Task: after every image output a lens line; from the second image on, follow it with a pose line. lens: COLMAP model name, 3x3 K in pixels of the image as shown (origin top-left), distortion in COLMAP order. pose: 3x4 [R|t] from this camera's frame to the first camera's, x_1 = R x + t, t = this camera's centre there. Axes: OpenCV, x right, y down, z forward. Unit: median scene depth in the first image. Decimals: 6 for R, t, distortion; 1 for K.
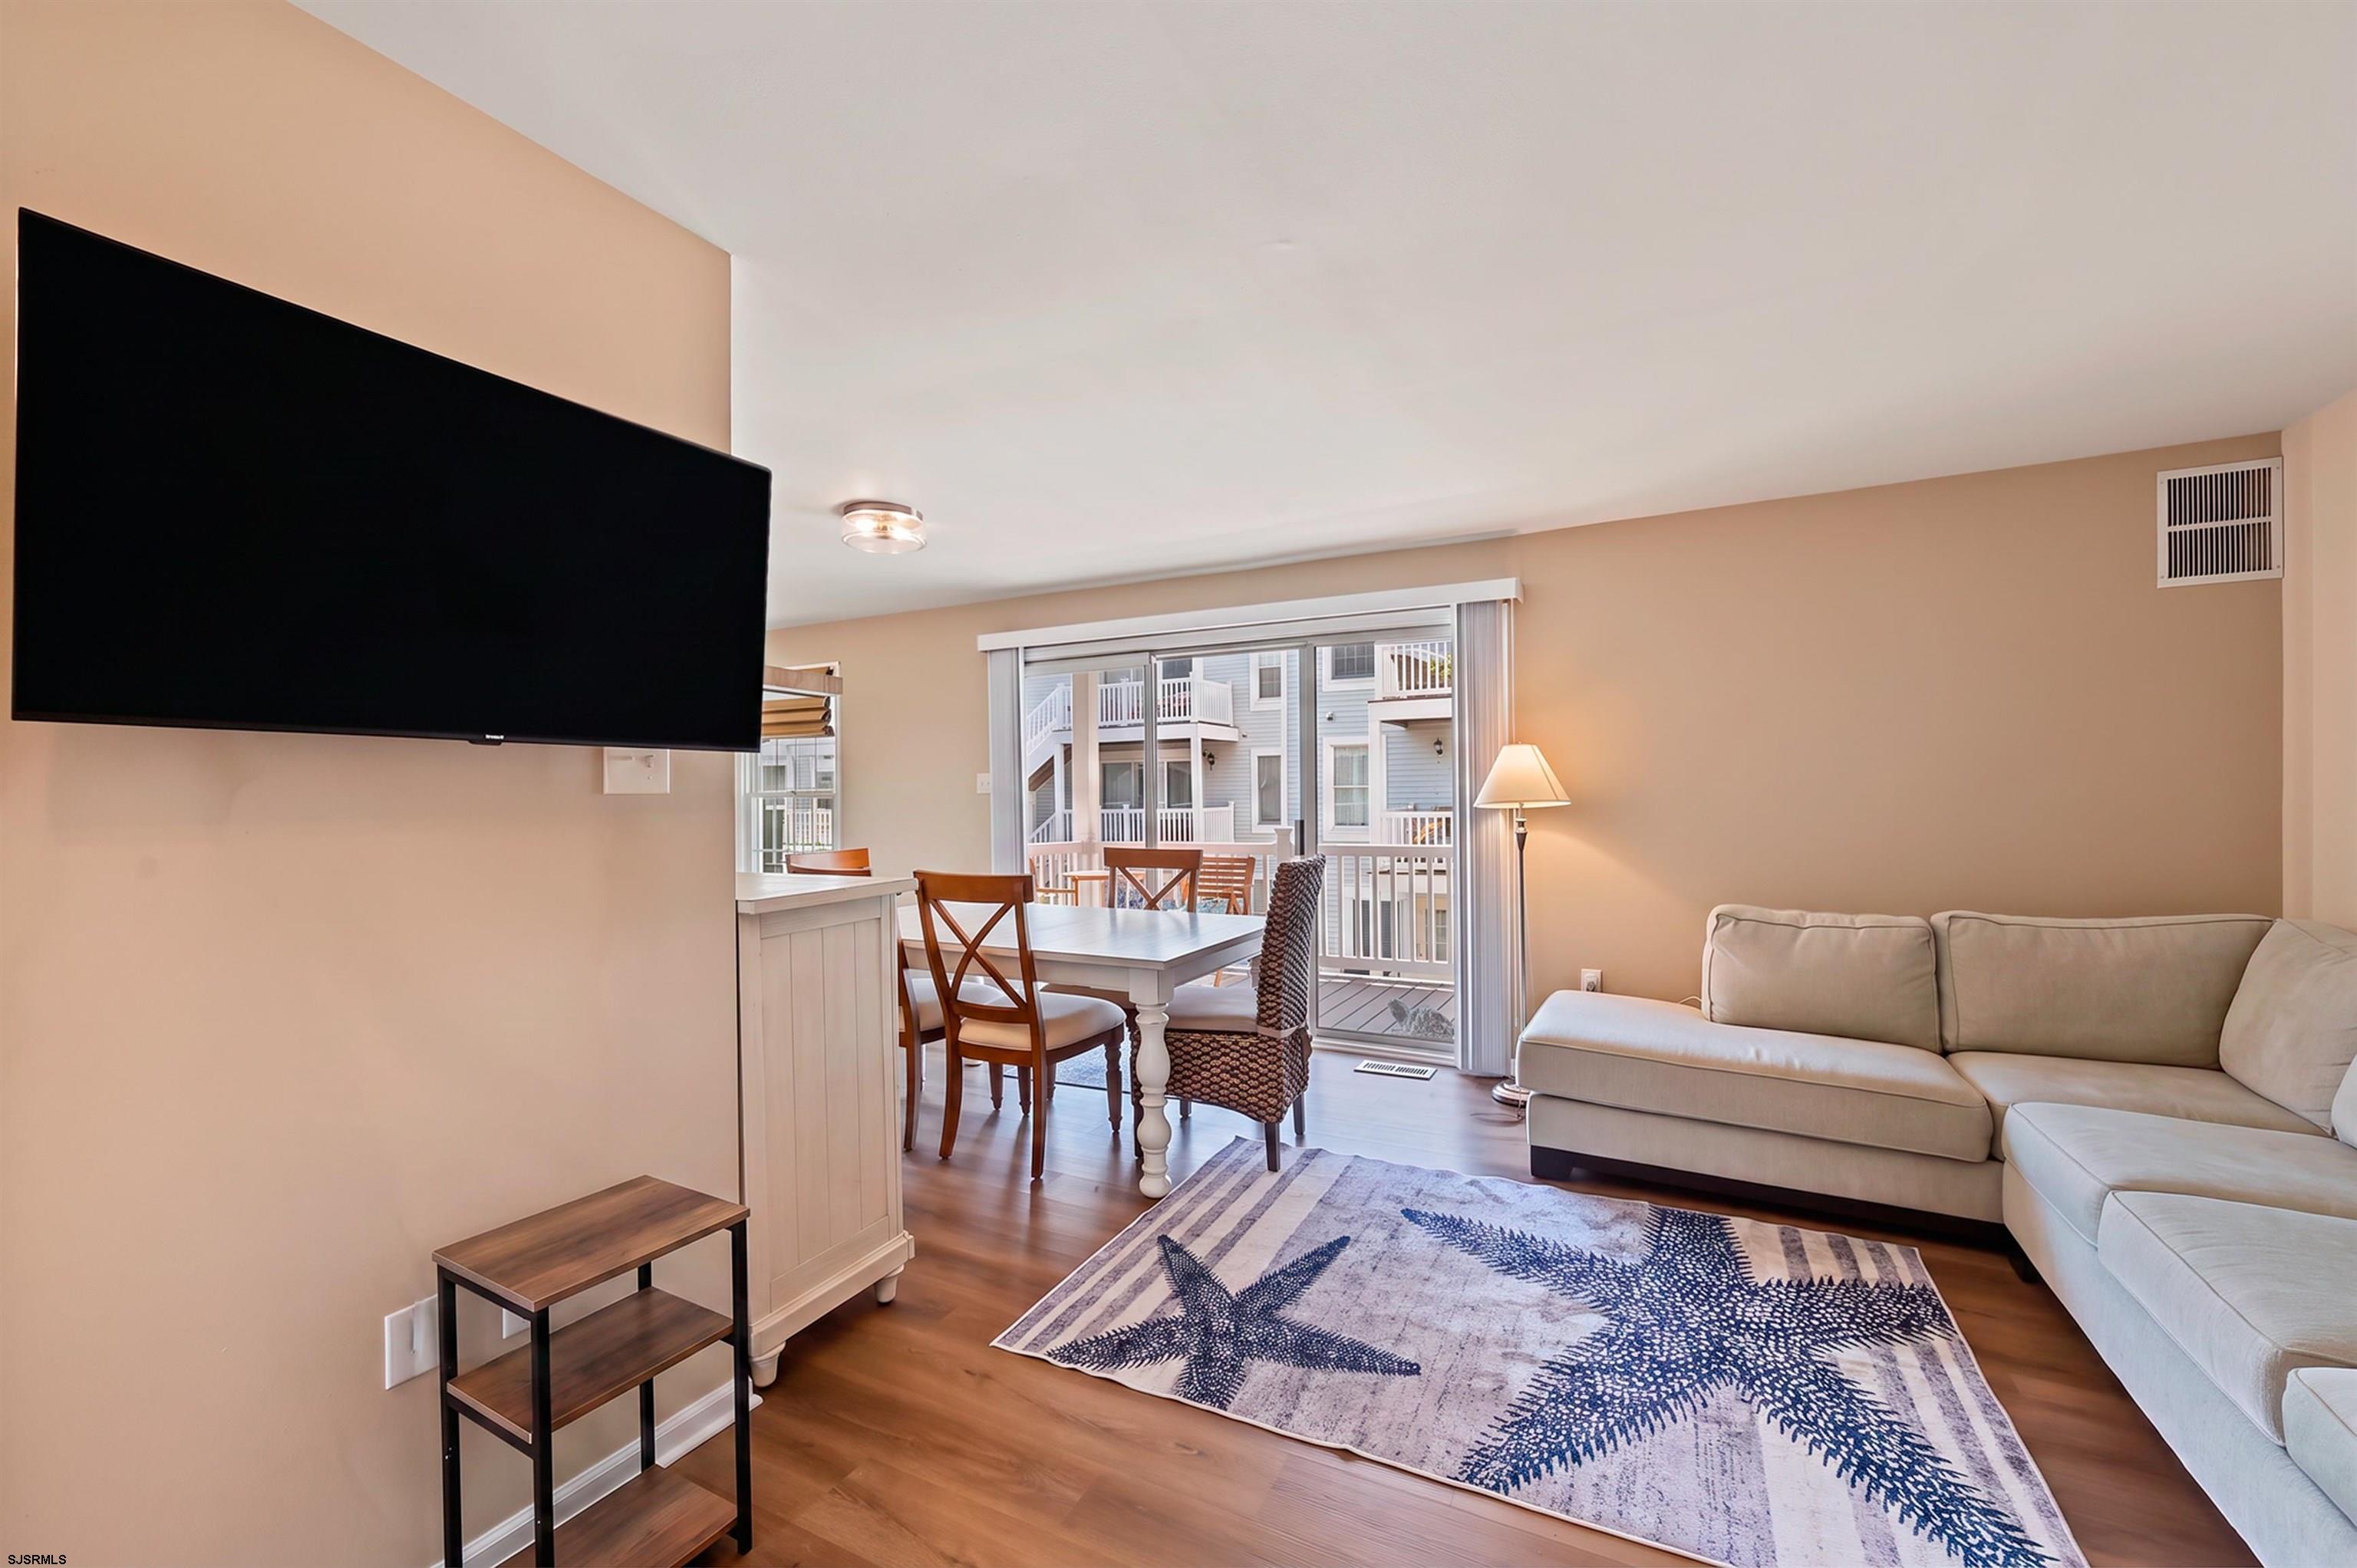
lens RADIAL K [[945.7, 0, 1167.7], [0, 945.7, 787.3], [0, 0, 1]] dist [-0.000176, 0.000806]
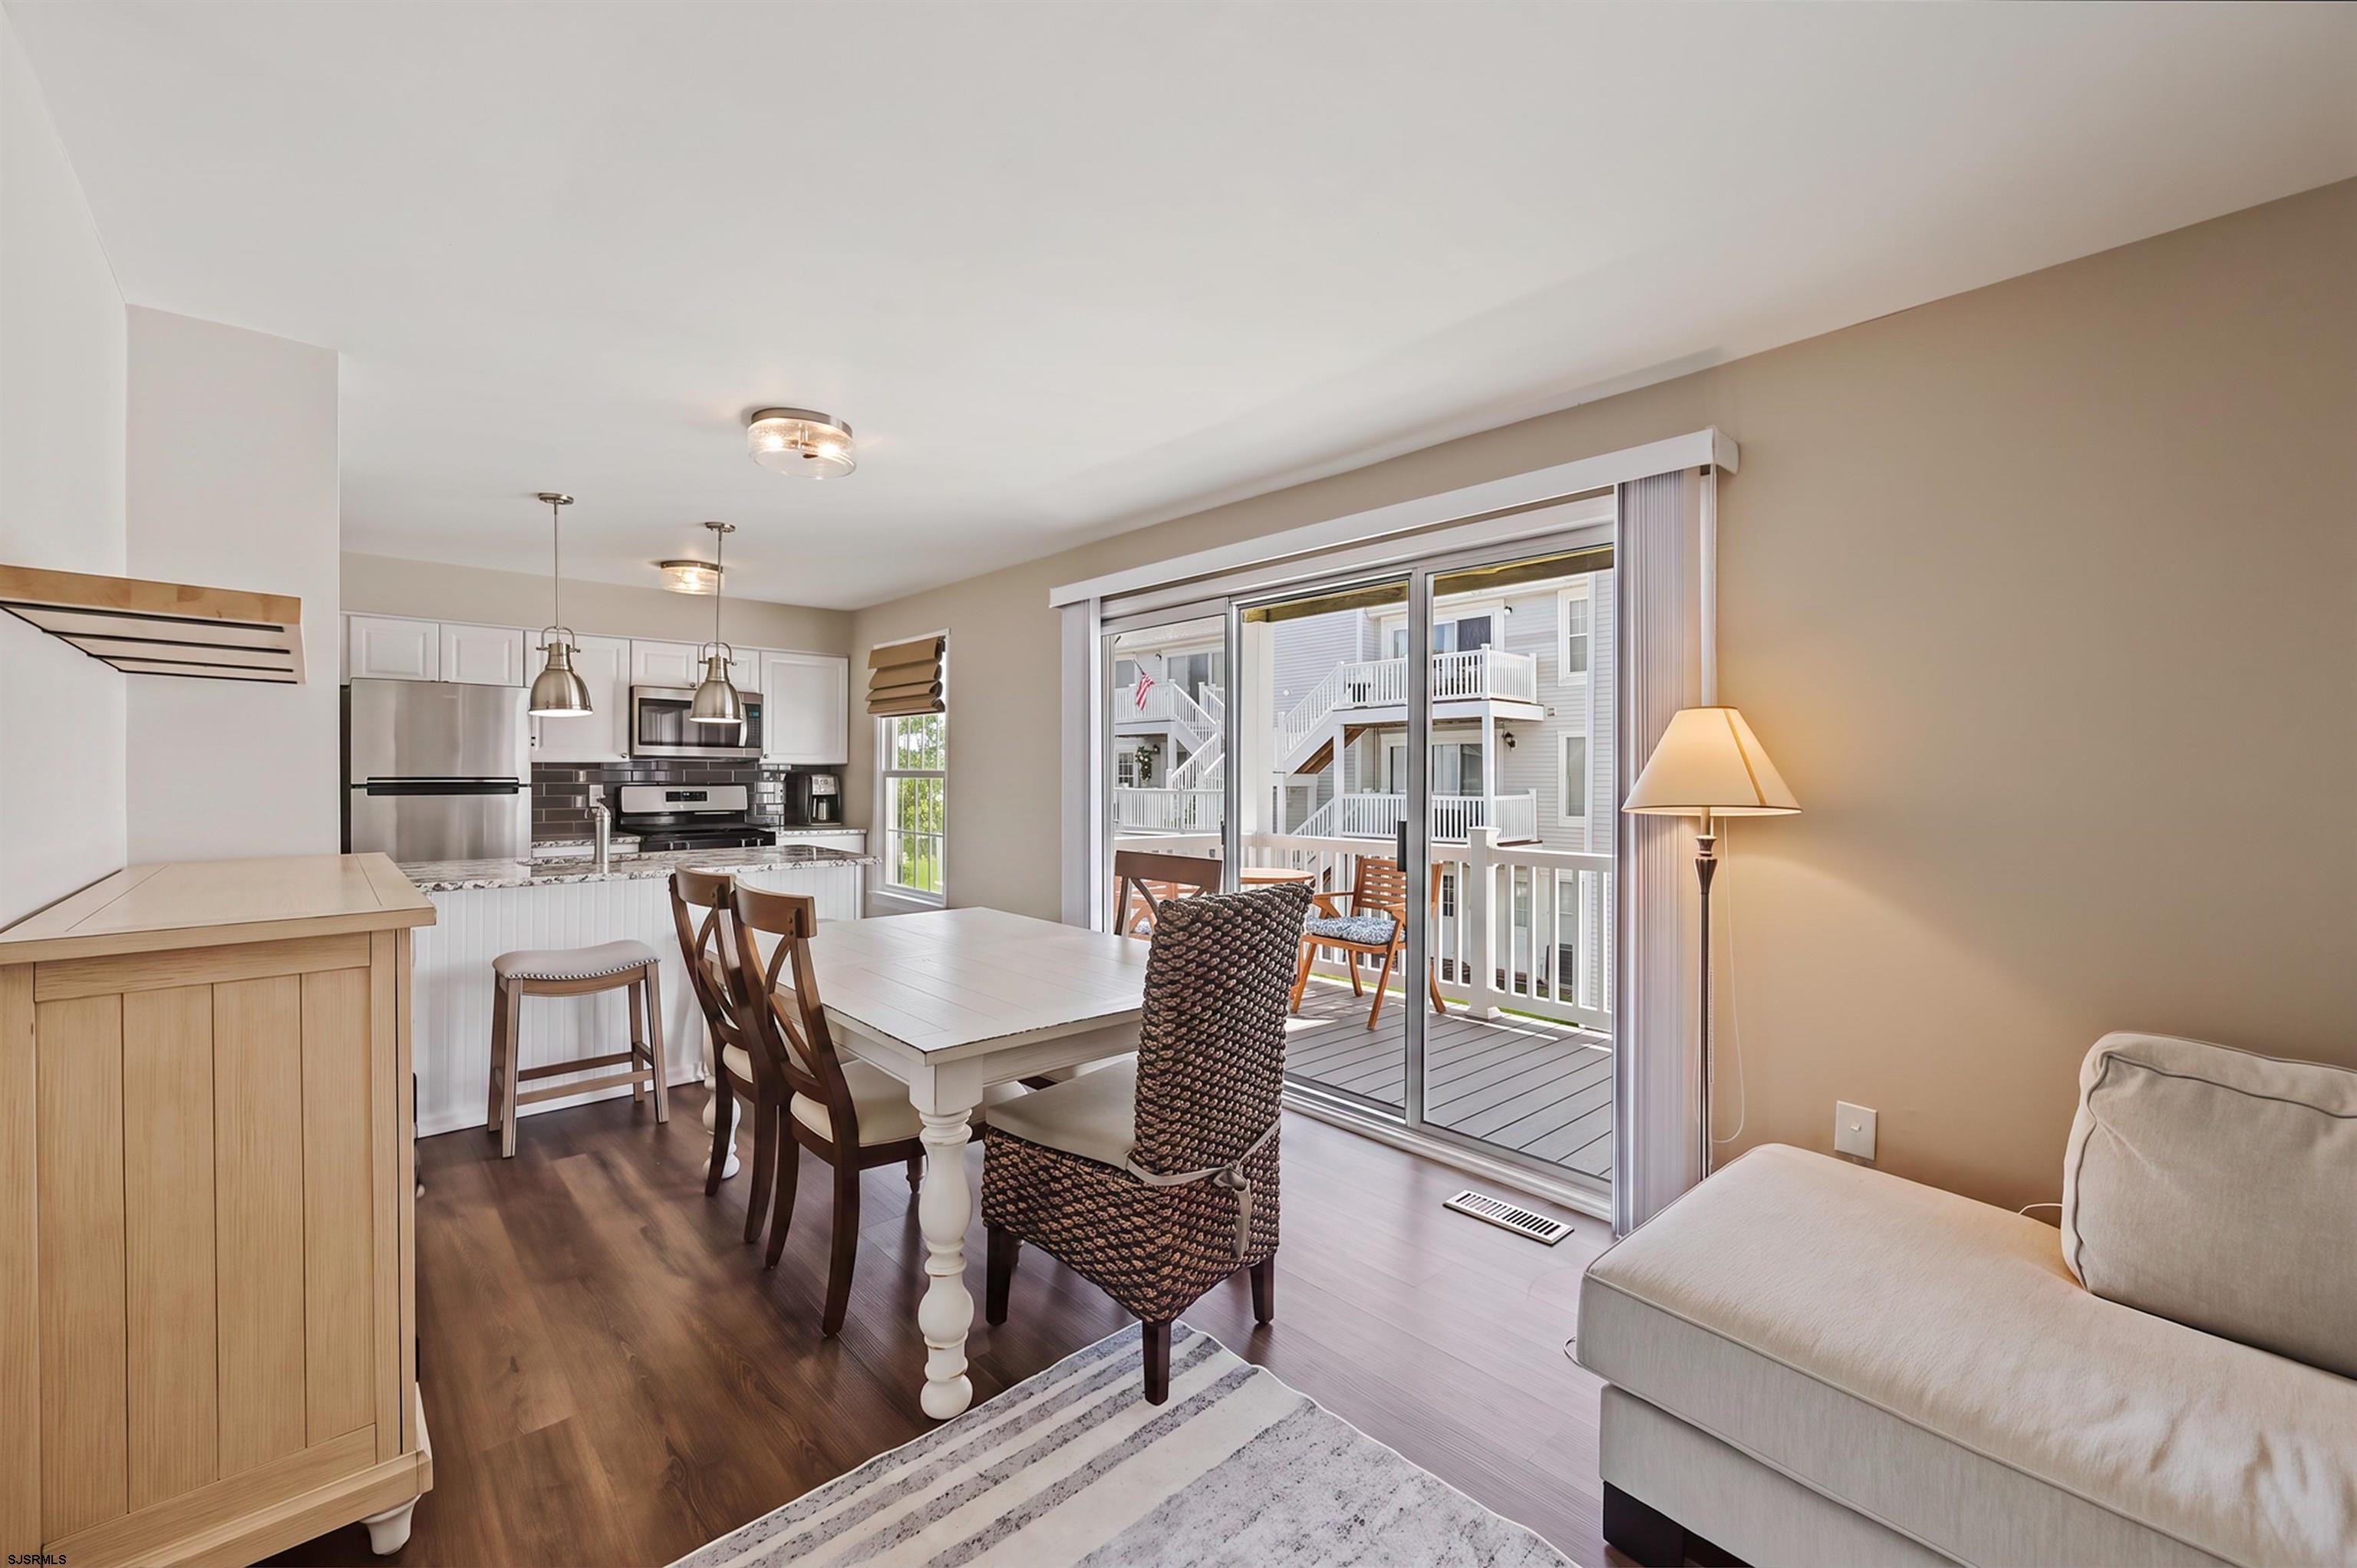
lens RADIAL K [[945.7, 0, 1170.8], [0, 945.7, 772.0], [0, 0, 1]] dist [-0.000176, 0.000806]
pose [[0.941955, 0.013651, -0.335463, 0.304053], [-0.012881, 0.999907, 0.004520, -0.004436], [0.335493, 0.000064, 0.942043, 0.402588]]
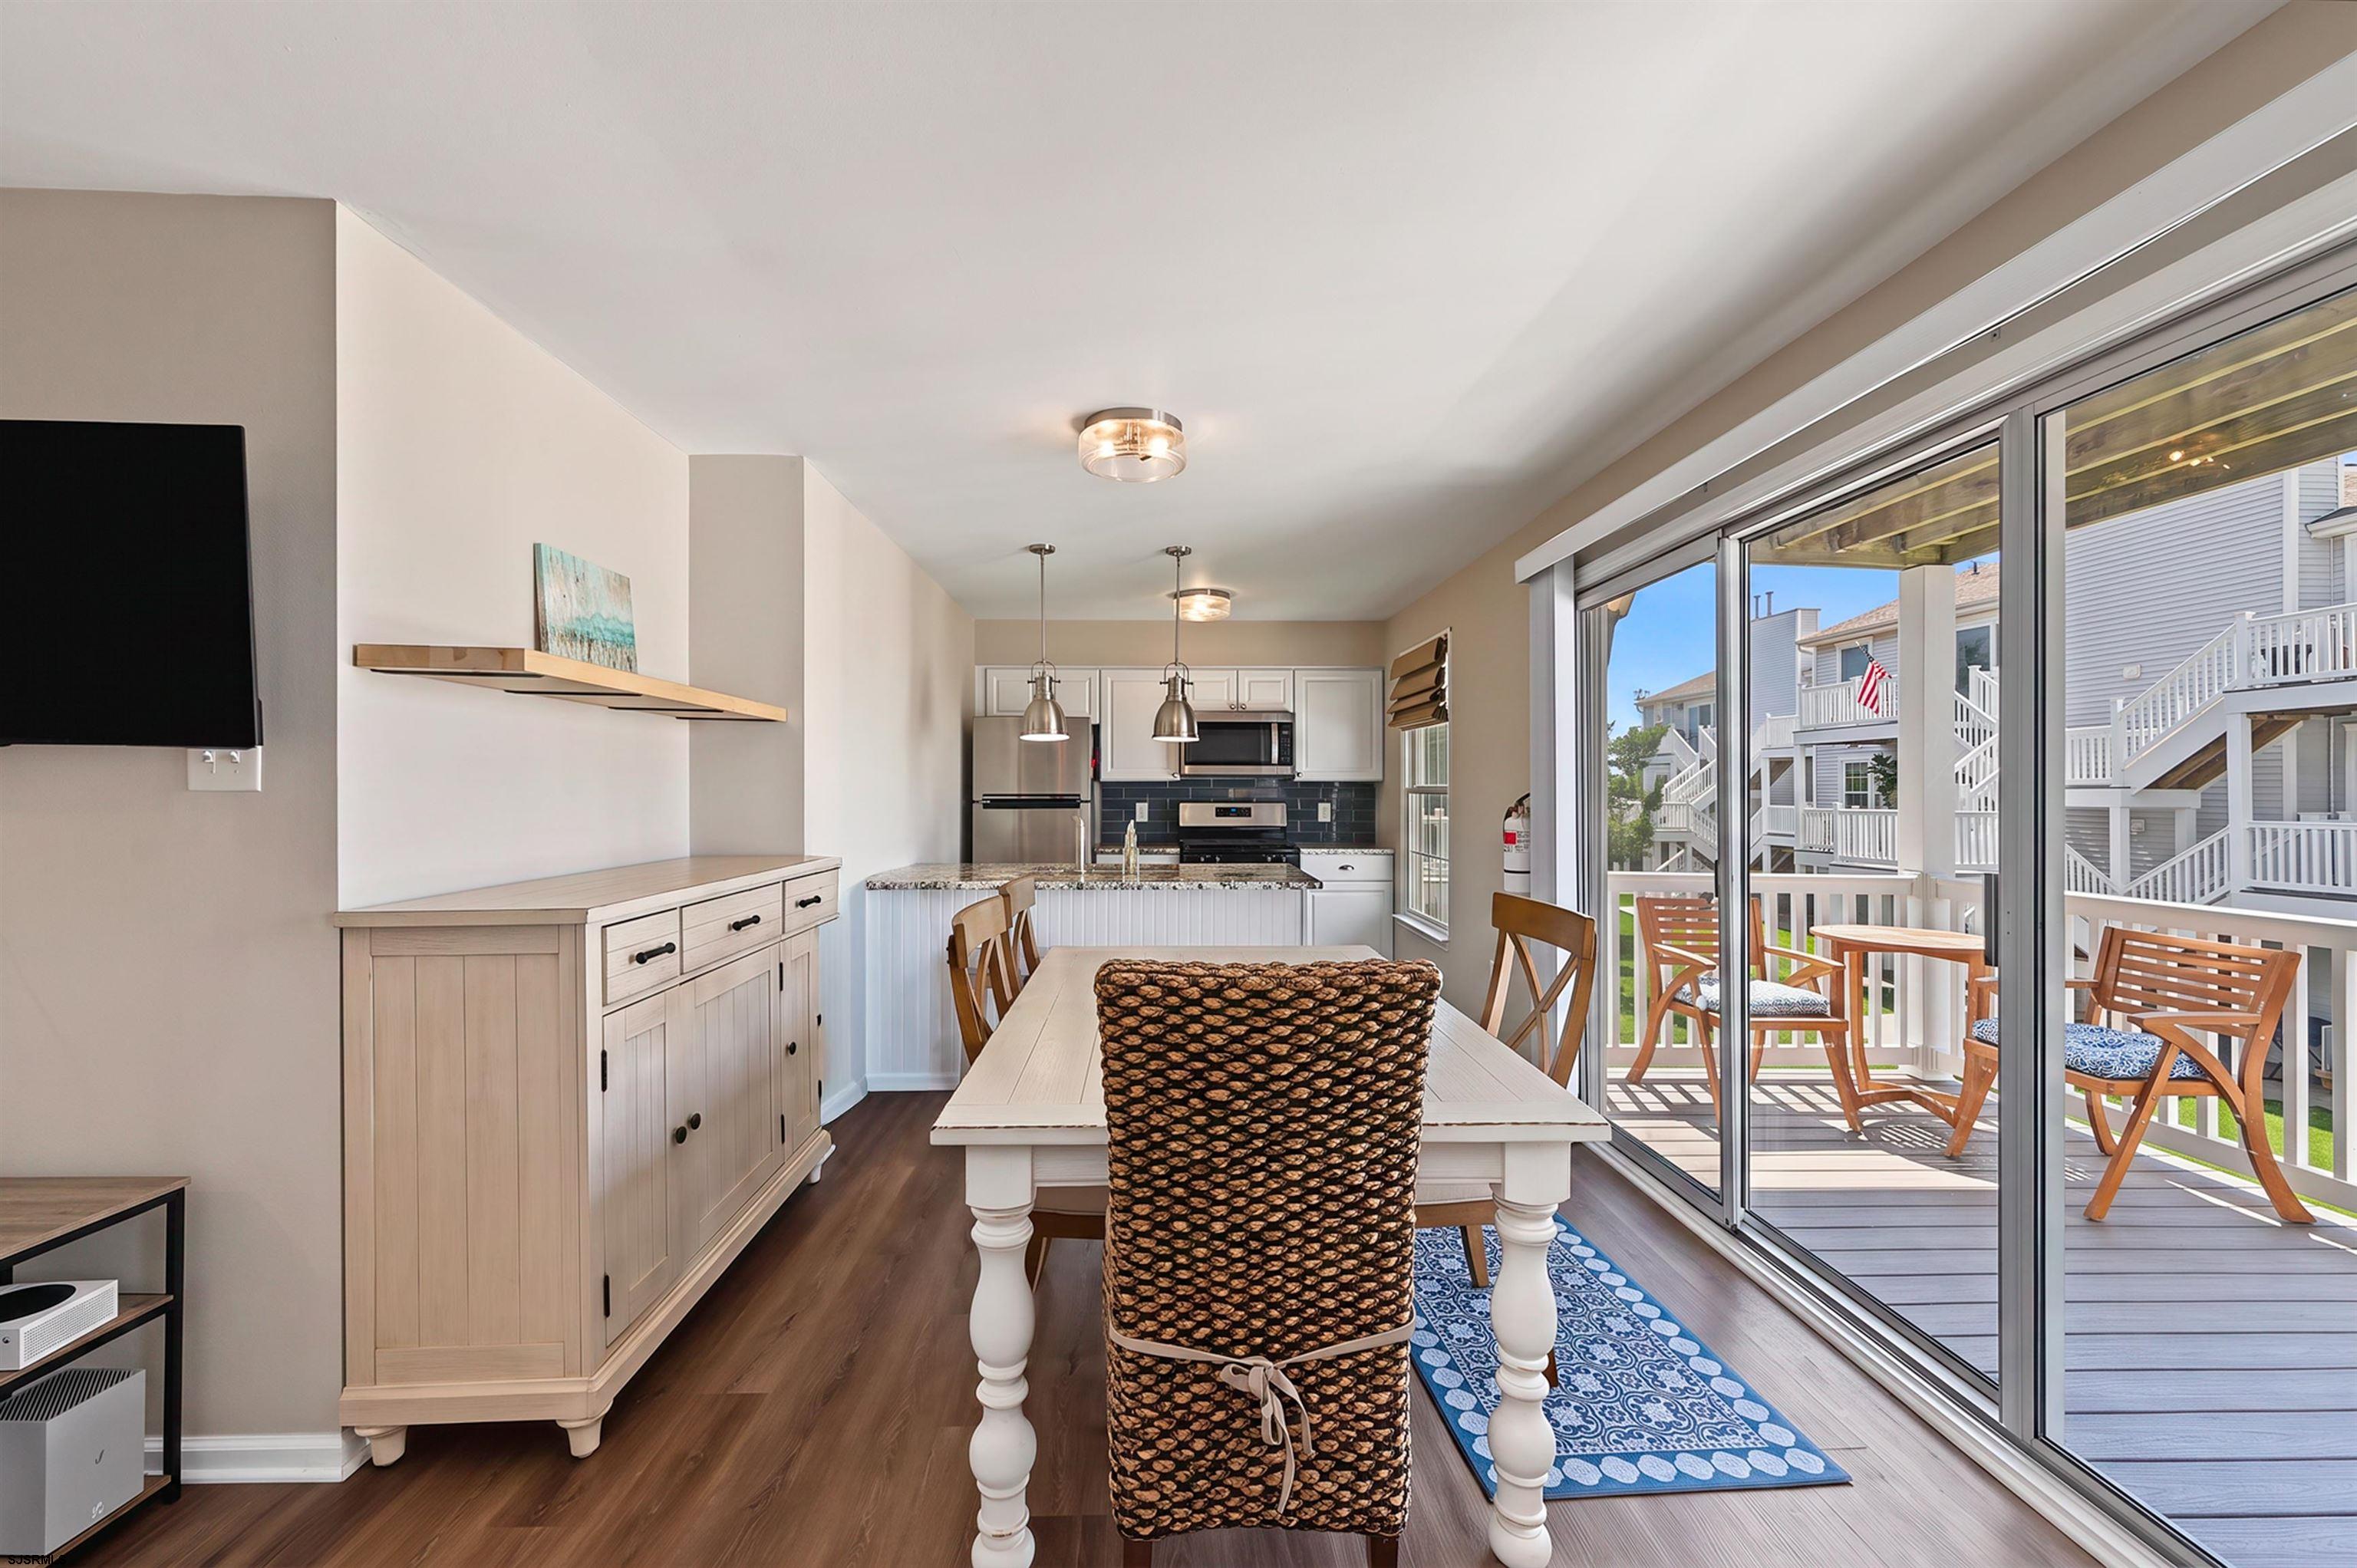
lens RADIAL K [[945.7, 0, 1178.5], [0, 945.7, 785.4], [0, 0, 1]] dist [-0.000176, 0.000806]
pose [[0.507837, 0.007701, -0.861419, 0.435957], [-0.003684, 0.999970, 0.006768, -0.005054], [0.861445, -0.000264, 0.507850, 0.736678]]
